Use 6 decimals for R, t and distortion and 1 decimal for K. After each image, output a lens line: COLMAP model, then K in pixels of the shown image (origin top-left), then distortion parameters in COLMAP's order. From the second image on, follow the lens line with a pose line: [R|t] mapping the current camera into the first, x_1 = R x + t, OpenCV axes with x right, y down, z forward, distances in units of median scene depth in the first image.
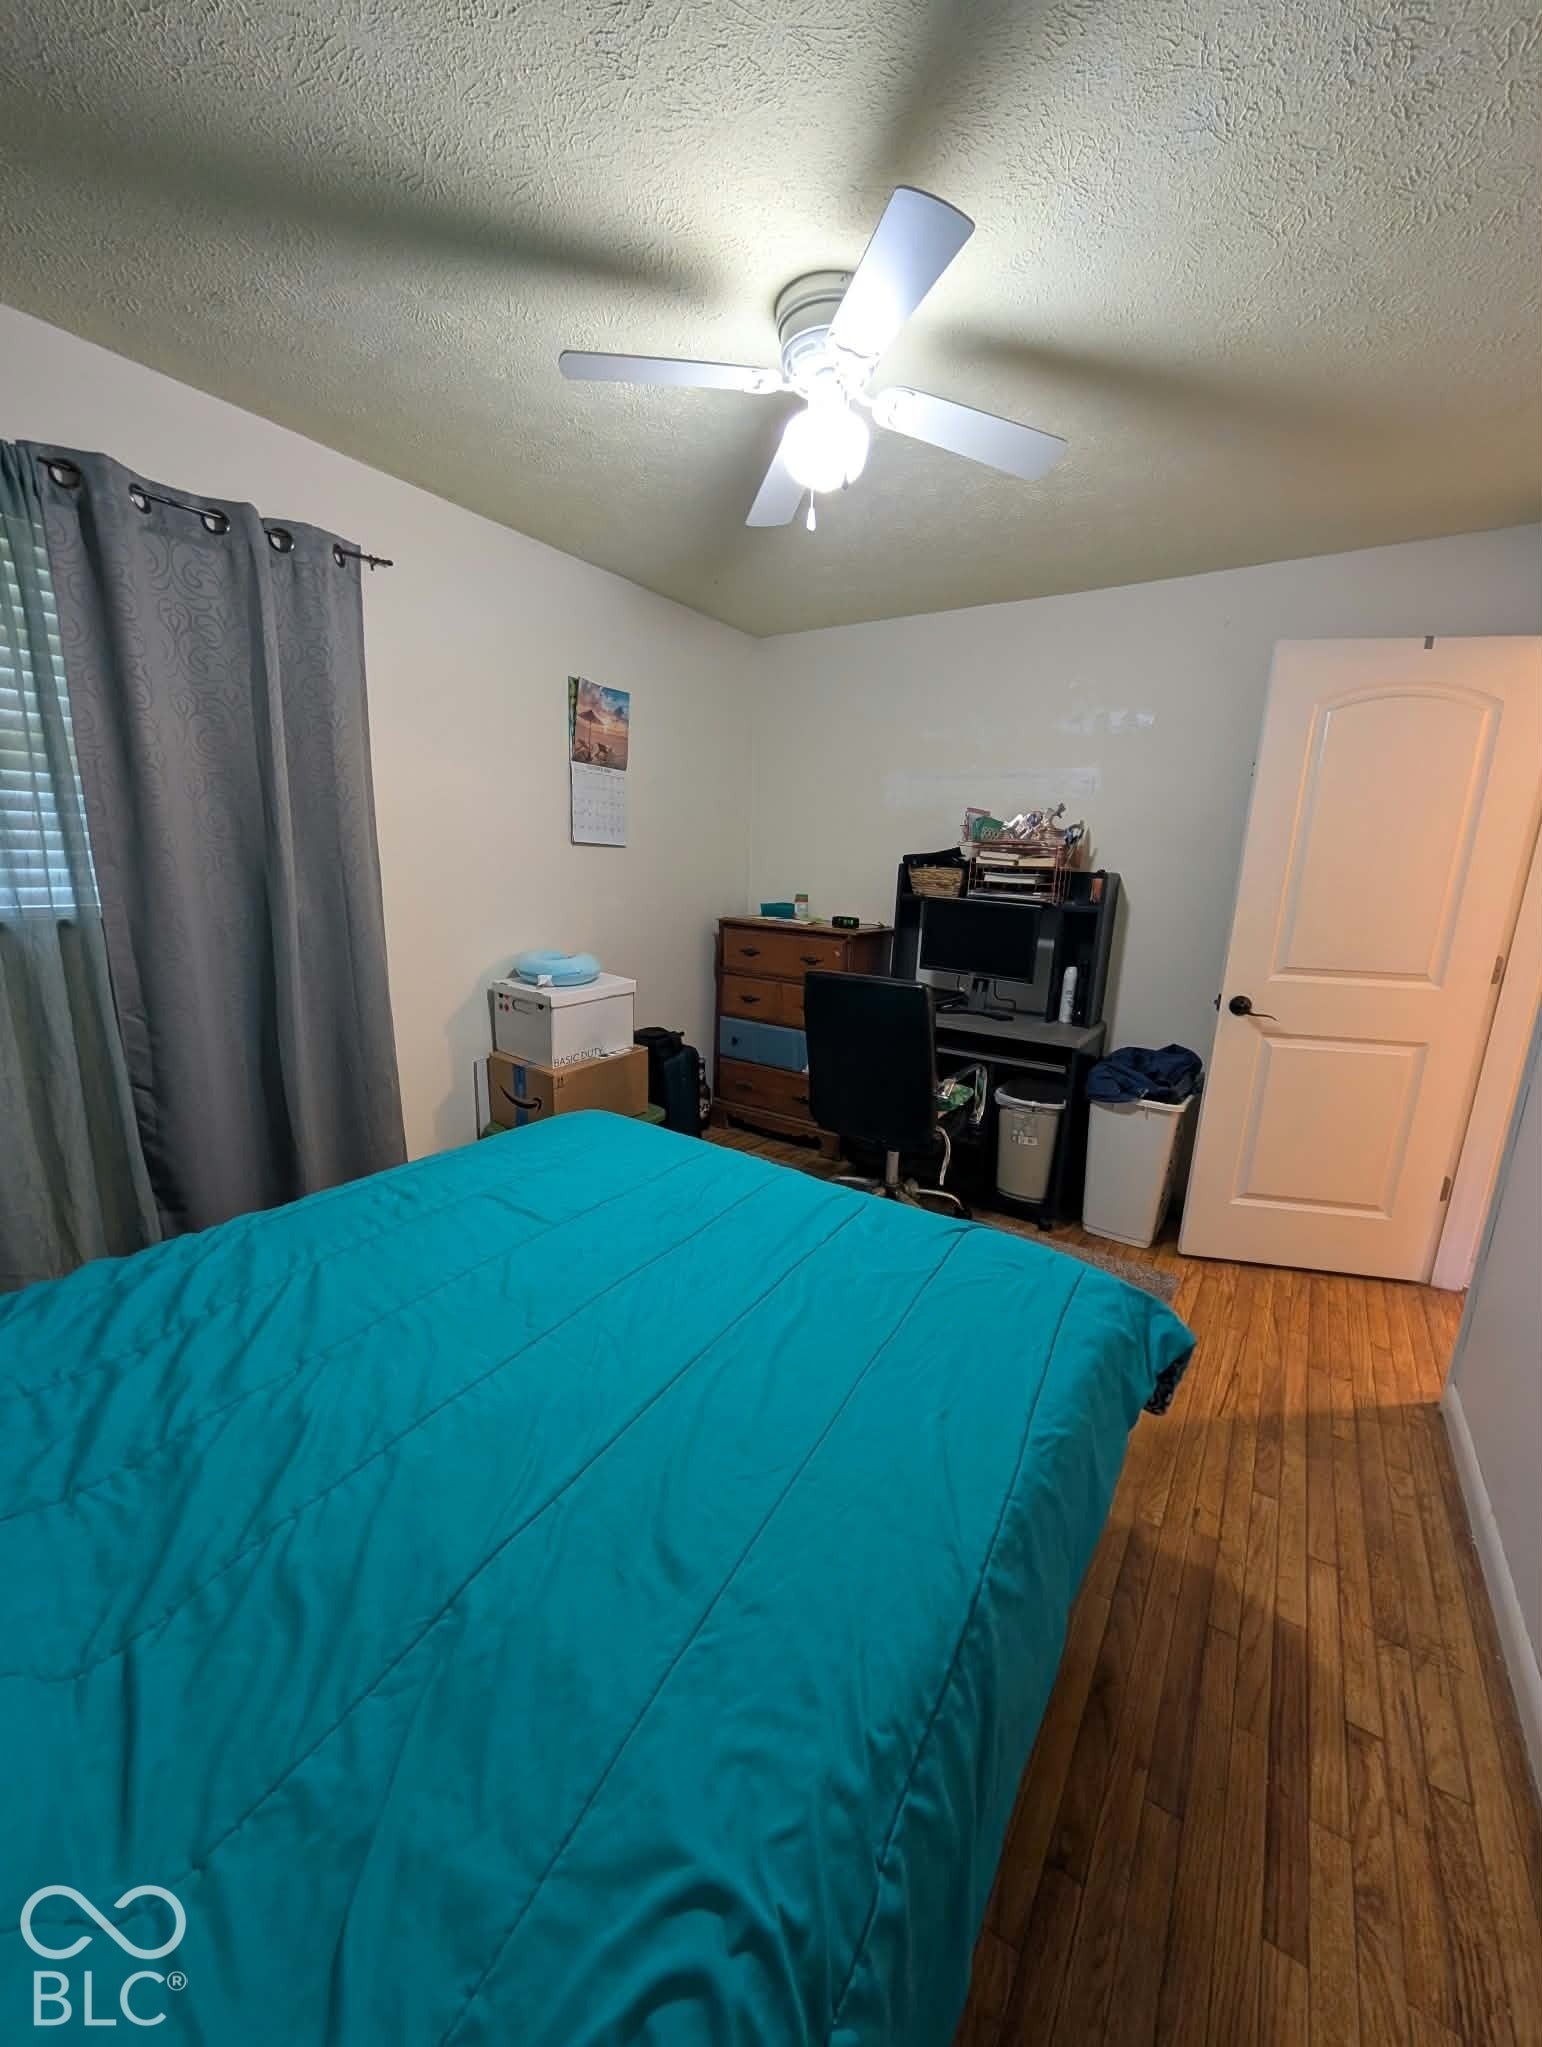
lens RADIAL K [[779.6, 0, 769.9], [0, 779.6, 1030.6], [0, 0, 1]] dist [0.001669, 0.002915]
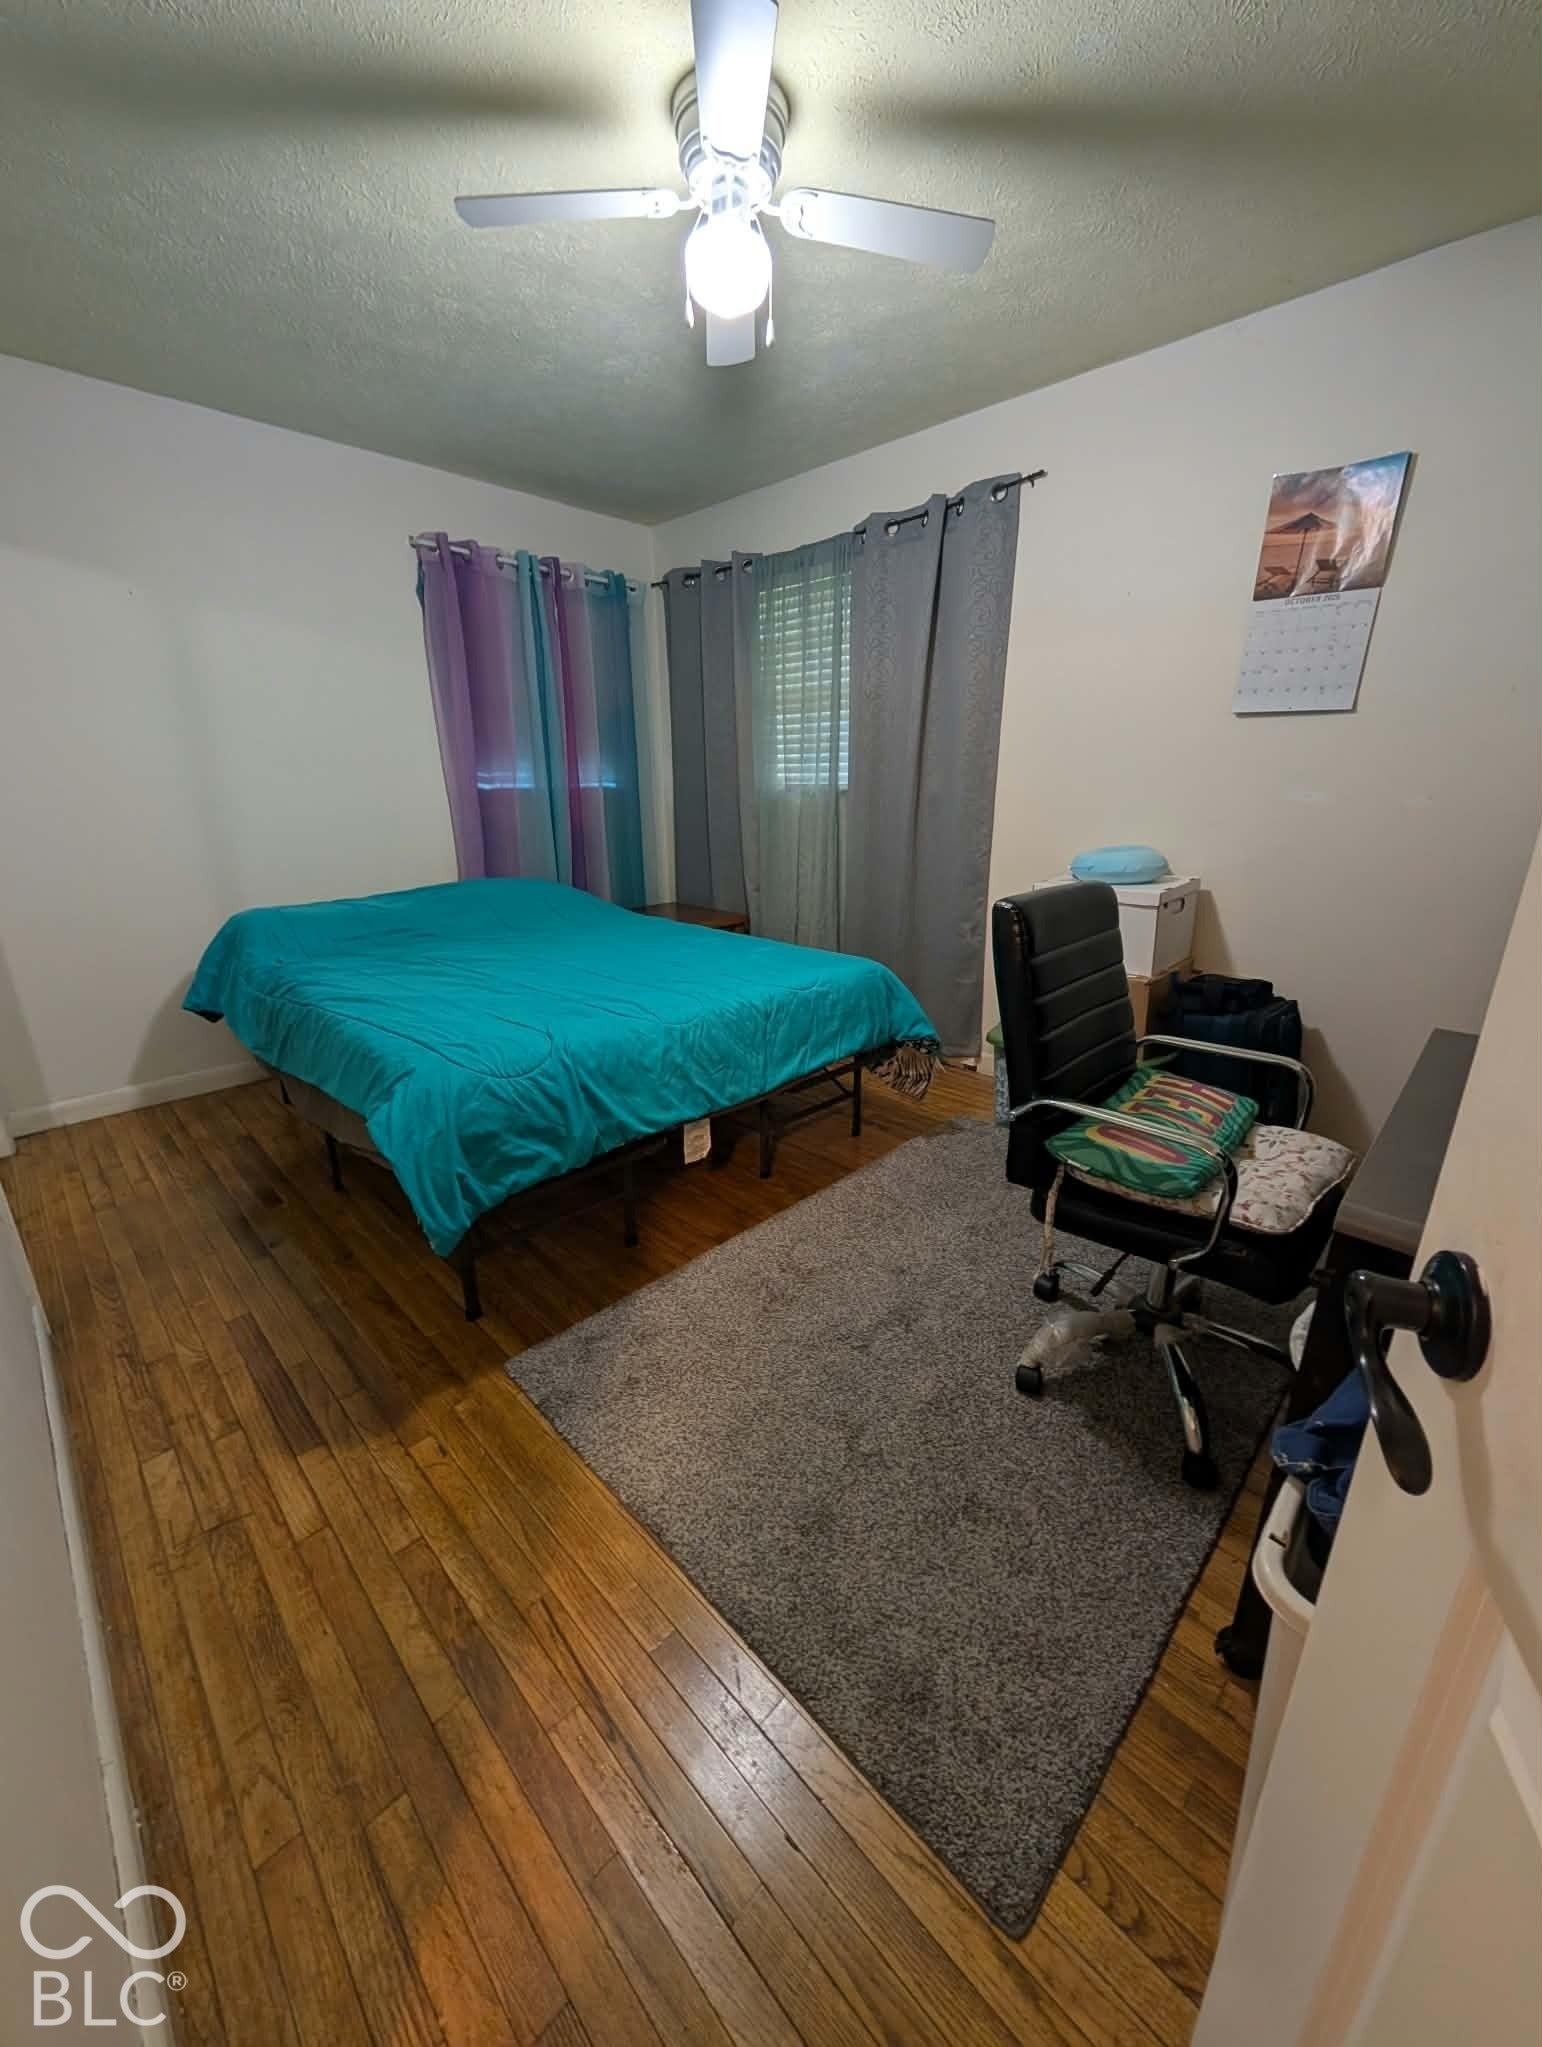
lens RADIAL K [[779.6, 0, 769.9], [0, 779.6, 1030.6], [0, 0, 1]] dist [0.001669, 0.002915]
pose [[-0.187292, 0.269189, -0.944701, 1.086710], [-0.225251, 0.924323, 0.308040, -0.145237], [0.956130, 0.270488, -0.112483, 1.226112]]
